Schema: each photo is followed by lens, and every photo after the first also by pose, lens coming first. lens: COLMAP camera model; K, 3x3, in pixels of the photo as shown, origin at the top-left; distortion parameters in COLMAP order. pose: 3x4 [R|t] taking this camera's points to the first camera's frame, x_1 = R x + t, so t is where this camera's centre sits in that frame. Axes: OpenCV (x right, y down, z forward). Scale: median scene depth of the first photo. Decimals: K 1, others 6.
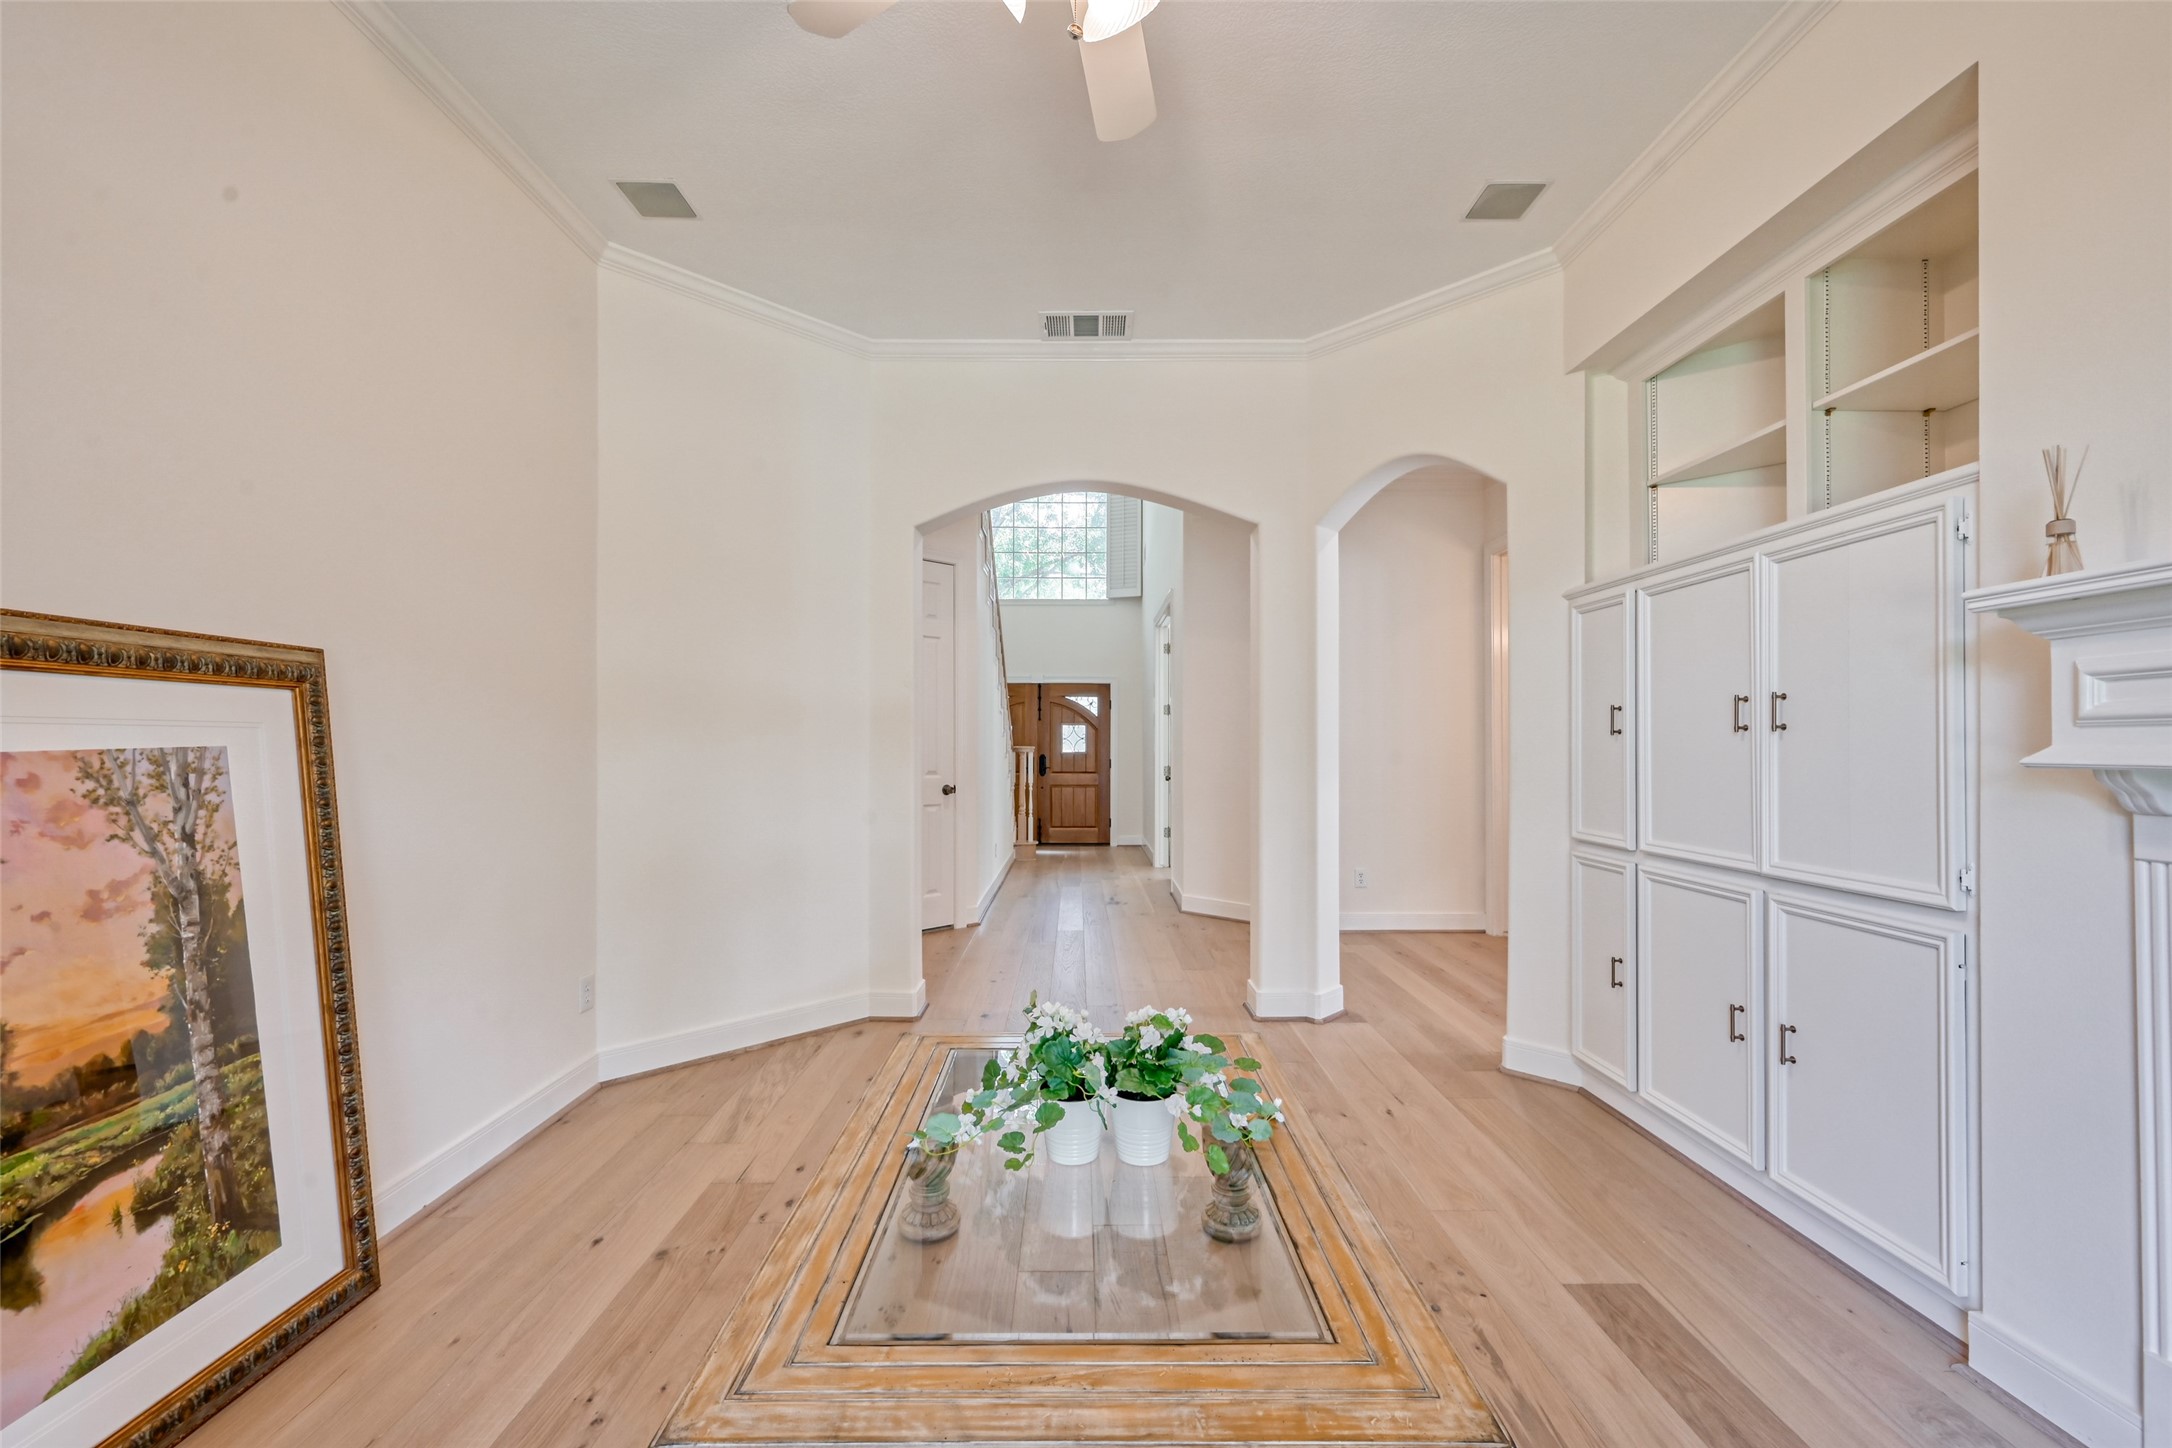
lens RADIAL K [[882.3, 0, 1086.0], [0, 882.3, 724.0], [0, 0, 1]] dist [0.001150, 0.000096]
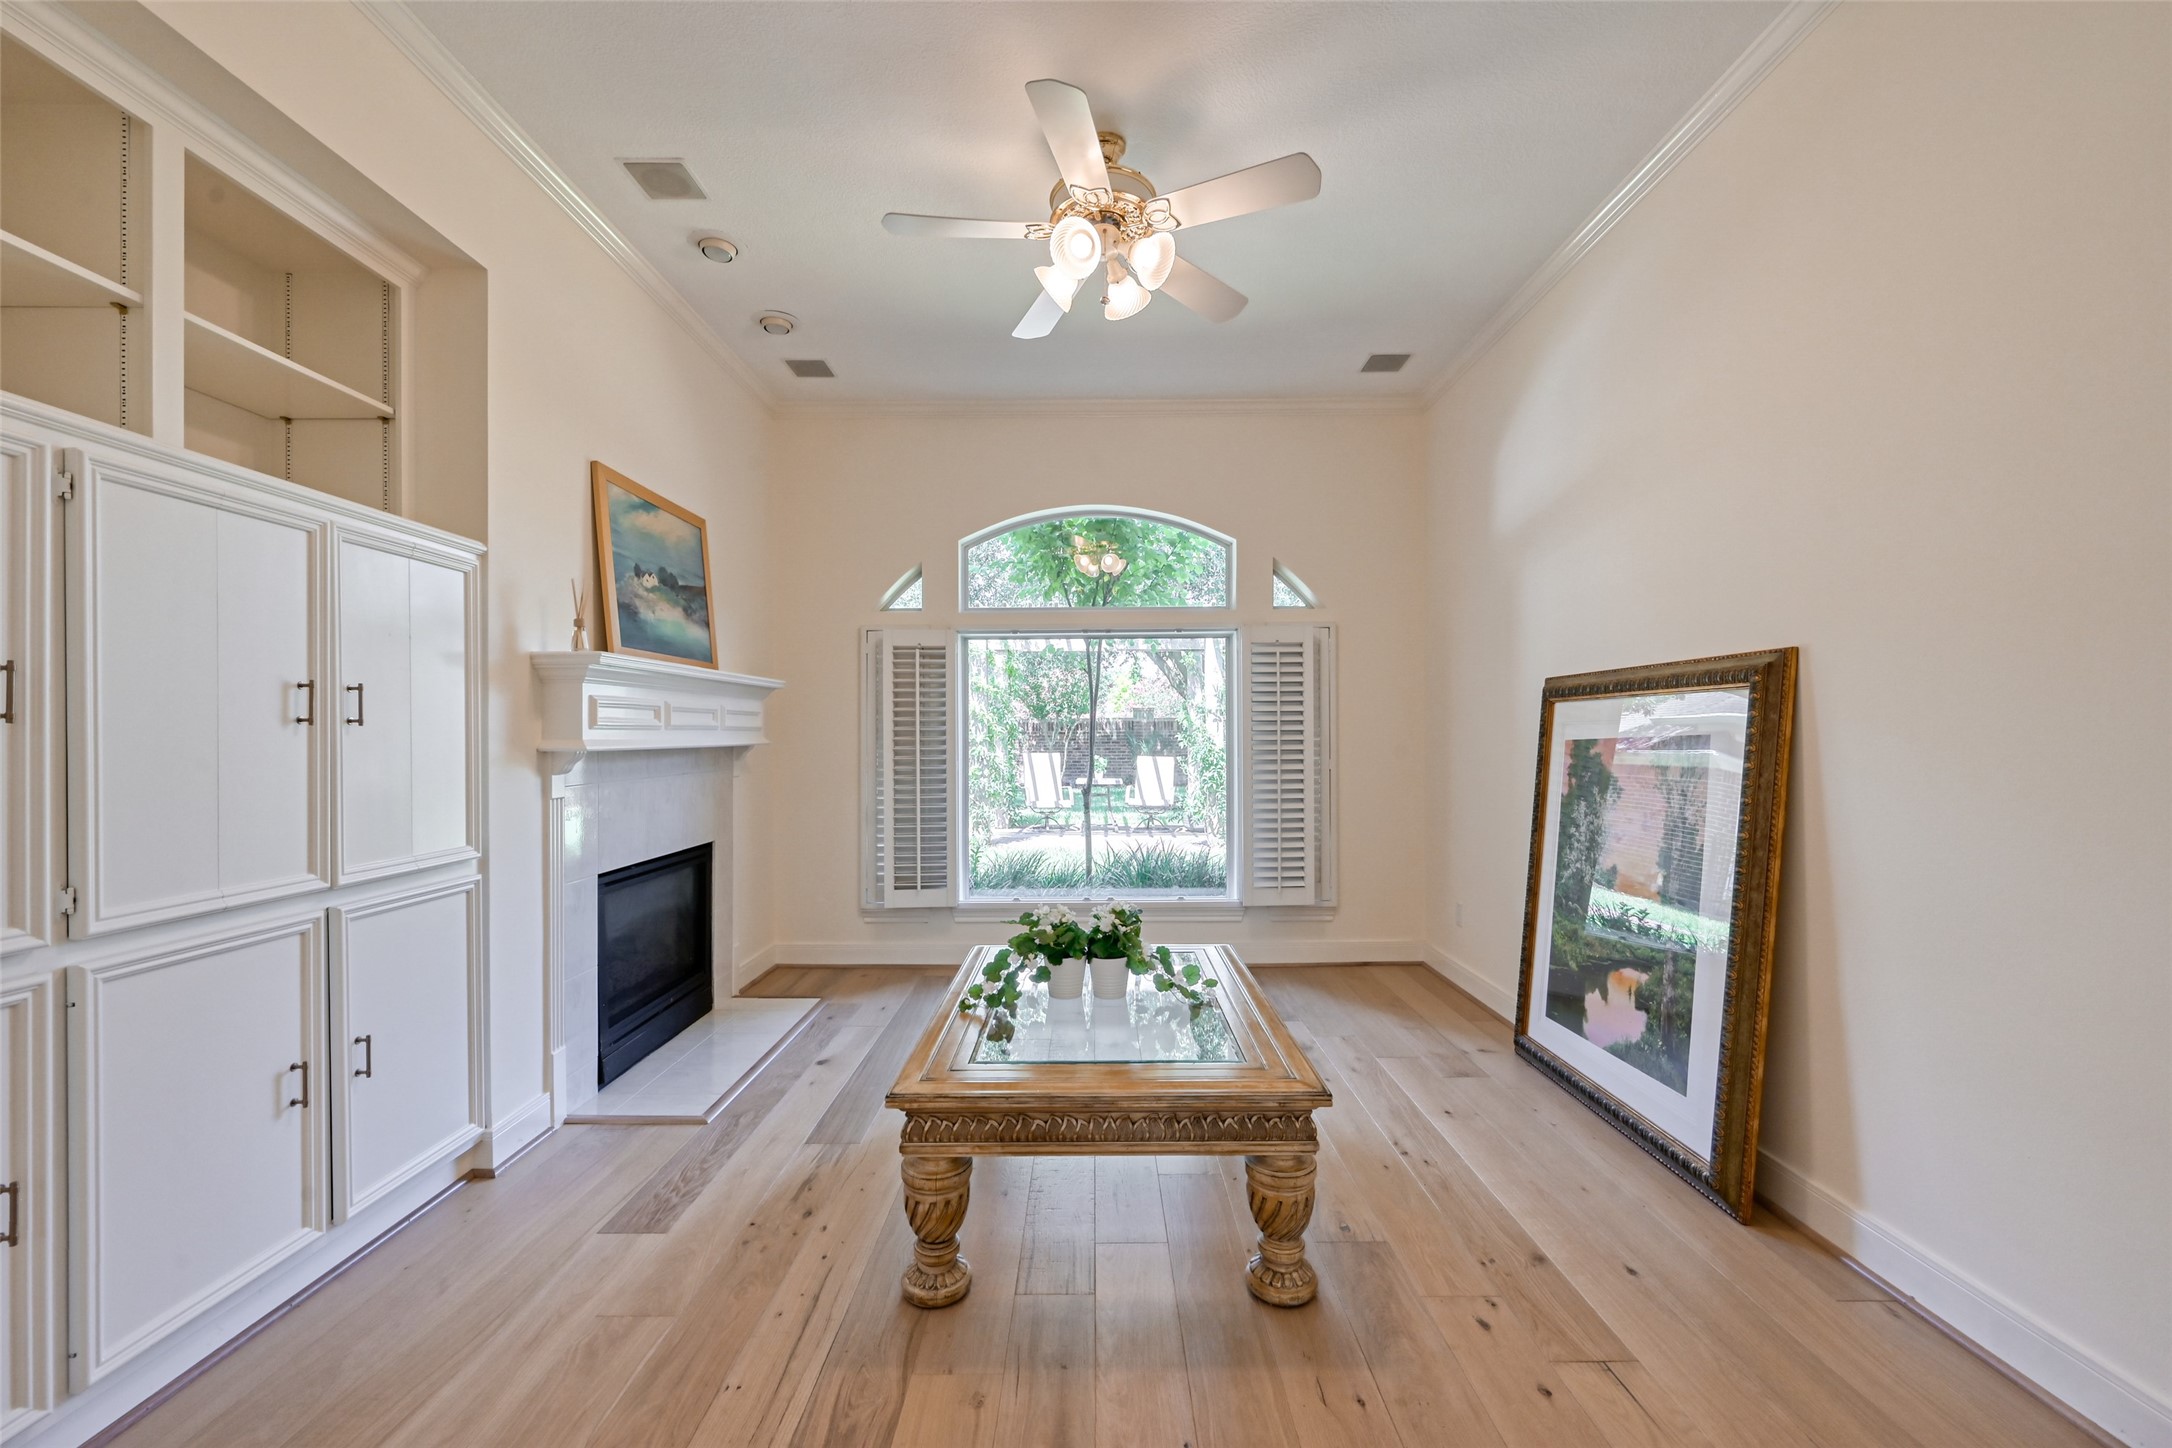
lens RADIAL K [[882.3, 0, 1086.0], [0, 882.3, 724.0], [0, 0, 1]] dist [0.001150, 0.000096]
pose [[-0.999896, 0.004605, 0.013669, 0.005149], [0.004132, 0.999400, -0.034397, 0.058407], [-0.013819, -0.034337, -0.999315, 2.705339]]
